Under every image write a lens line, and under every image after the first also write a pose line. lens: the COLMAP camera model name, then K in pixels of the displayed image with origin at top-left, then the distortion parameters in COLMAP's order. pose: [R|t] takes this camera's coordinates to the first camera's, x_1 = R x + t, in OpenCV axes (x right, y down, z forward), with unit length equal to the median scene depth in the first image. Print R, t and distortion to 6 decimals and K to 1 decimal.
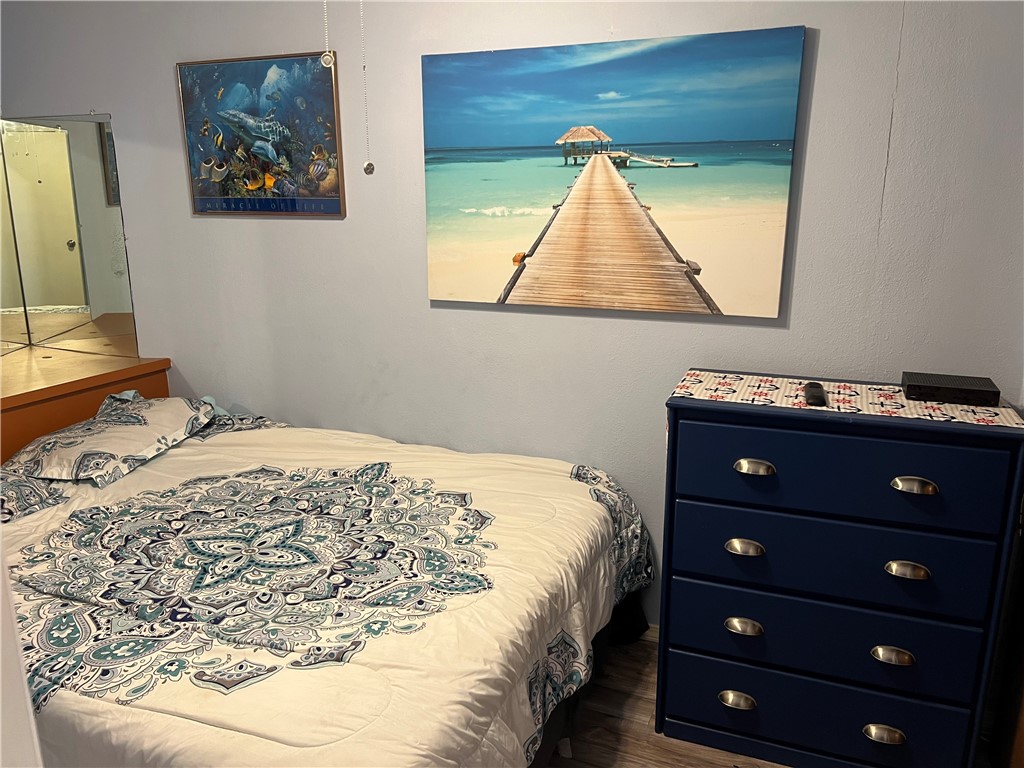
lens RADIAL K [[783.3, 0, 514.2], [0, 783.3, 385.1], [0, 0, 1]] dist [0.031303, -0.005565]
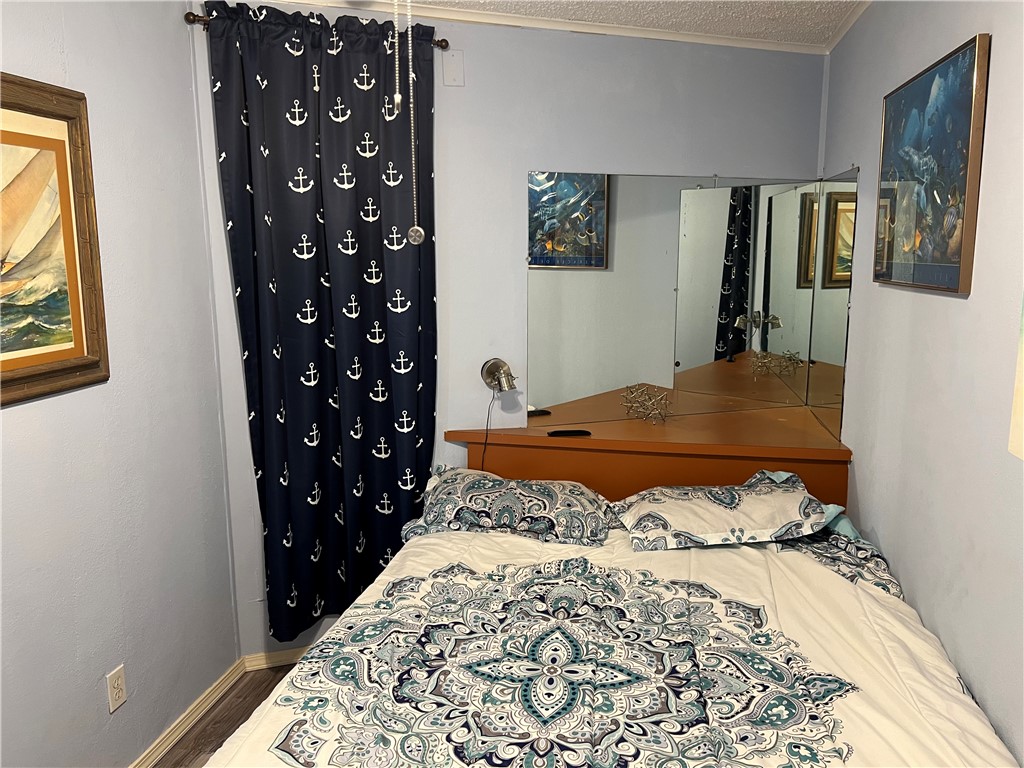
lens RADIAL K [[783.3, 0, 514.5], [0, 783.3, 381.6], [0, 0, 1]] dist [0.031303, -0.005565]
pose [[0.208089, 0.163363, -0.964371, 0.365078], [-0.230589, 0.966357, 0.113943, -0.153580], [0.950541, 0.198663, 0.238758, 0.589401]]
